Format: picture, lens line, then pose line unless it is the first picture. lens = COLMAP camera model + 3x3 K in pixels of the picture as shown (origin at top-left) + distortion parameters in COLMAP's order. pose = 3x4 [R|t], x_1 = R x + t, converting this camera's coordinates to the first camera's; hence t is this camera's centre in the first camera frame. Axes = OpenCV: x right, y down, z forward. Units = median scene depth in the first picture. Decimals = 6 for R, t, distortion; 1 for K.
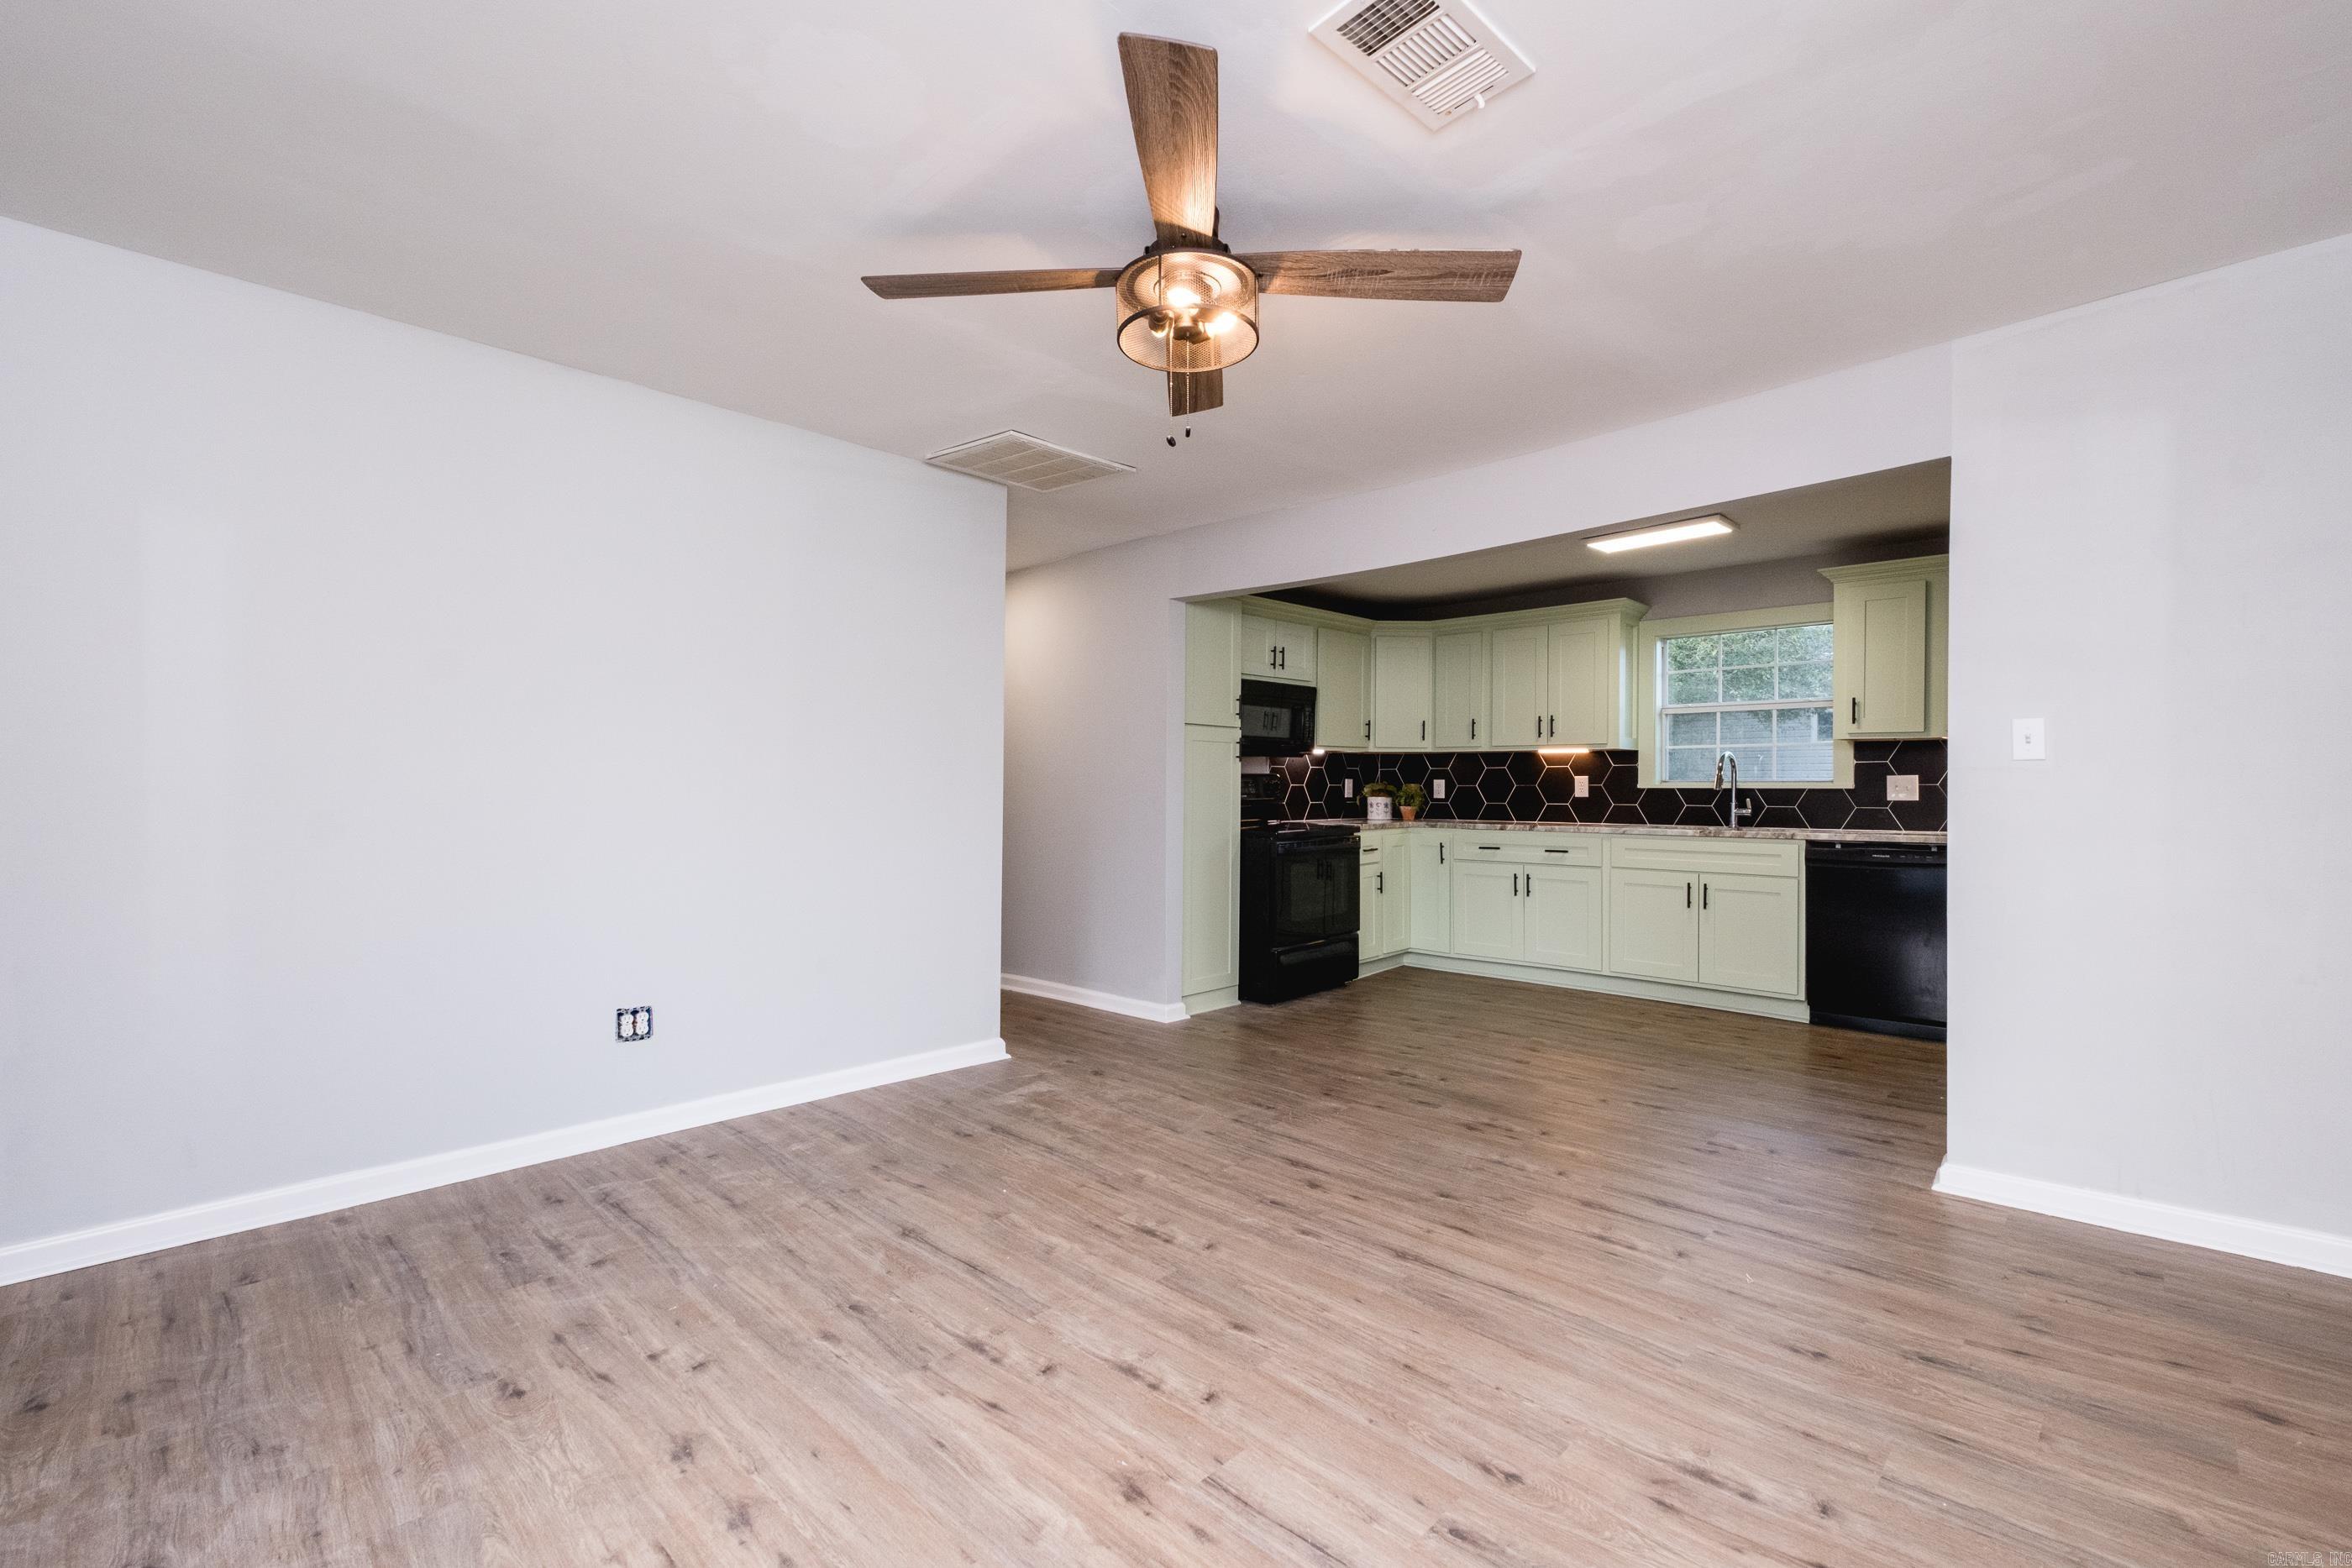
lens RADIAL K [[988.1, 0, 1162.0], [0, 988.1, 779.7], [0, 0, 1]] dist [0.010040, -0.006556]
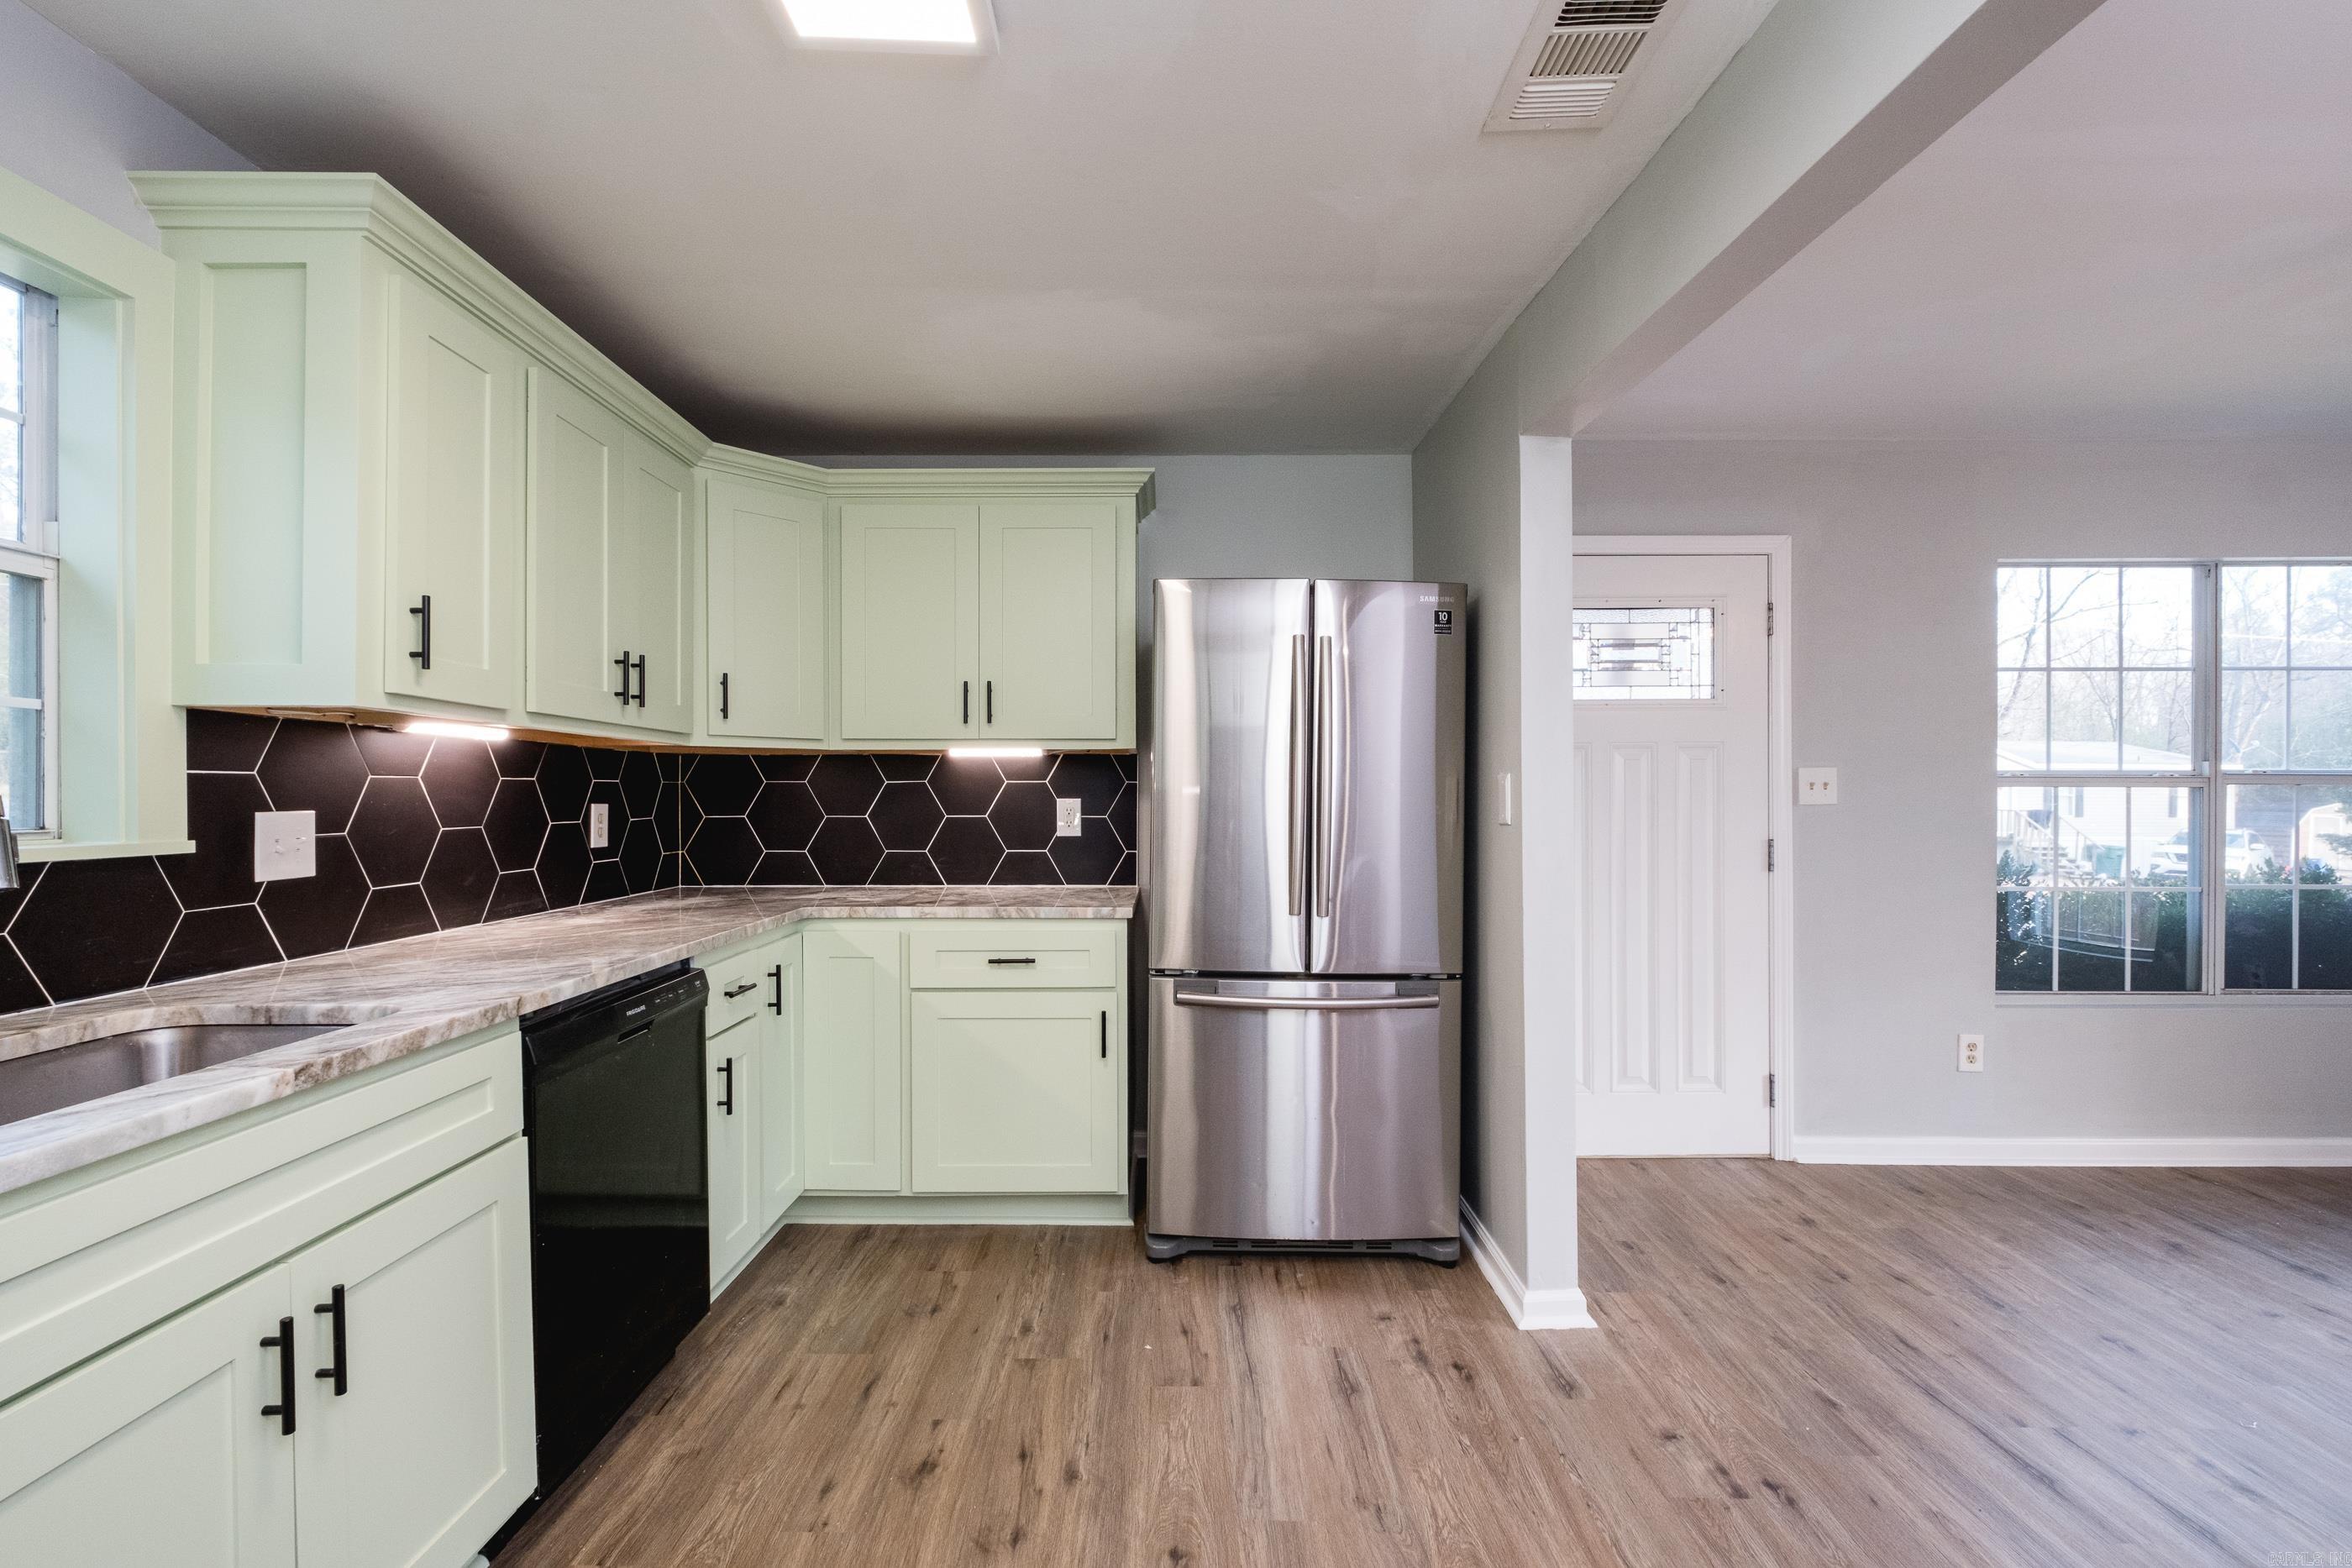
lens RADIAL K [[1049.0, 0, 1146.1], [0, 1049.0, 794.1], [0, 0, 1]] dist [0.001585, -0.000821]
pose [[-0.711042, -0.004158, 0.703137, 0.242165], [-0.010013, 0.999941, -0.004212, -0.012615], [-0.703078, -0.010036, -0.711042, 1.058593]]
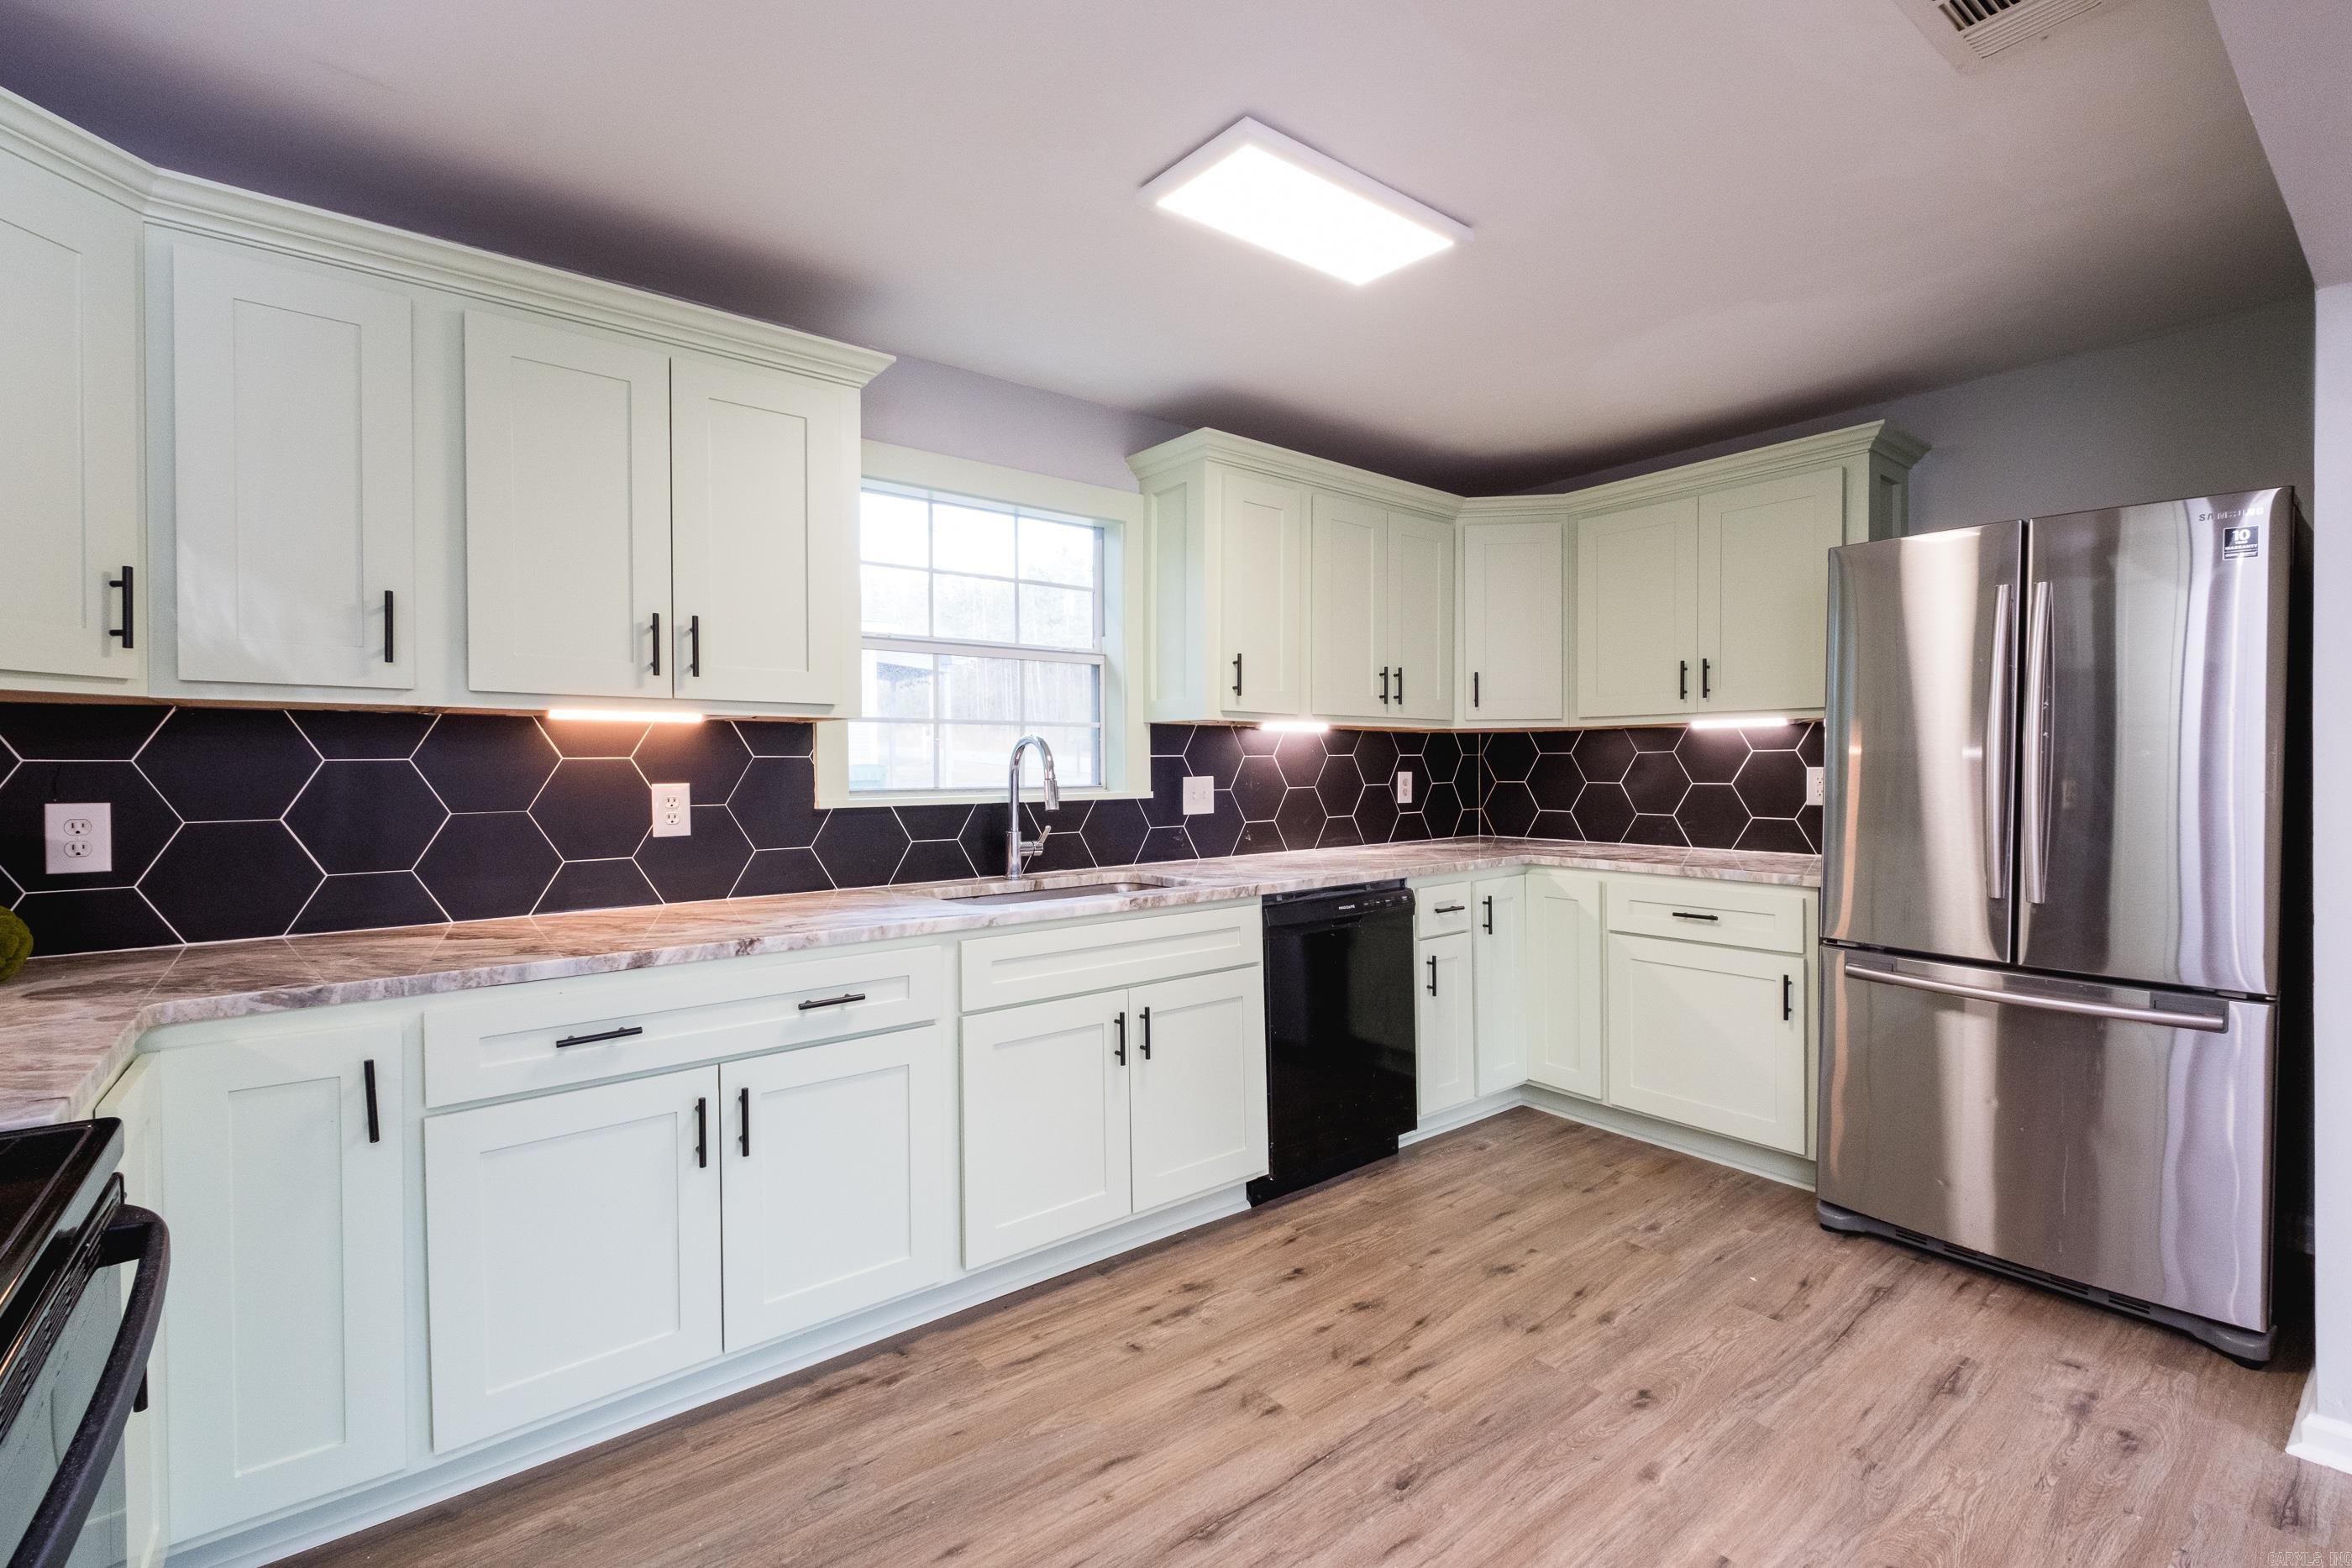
lens RADIAL K [[1021.2, 0, 1171.0], [0, 1021.2, 778.2], [0, 0, 1]] dist [0.010949, -0.007644]
pose [[0.107048, -0.020406, 0.994044, 0.055593], [-0.002116, 0.999782, 0.020752, -0.017902], [-0.994252, -0.004325, 0.106982, 0.949236]]
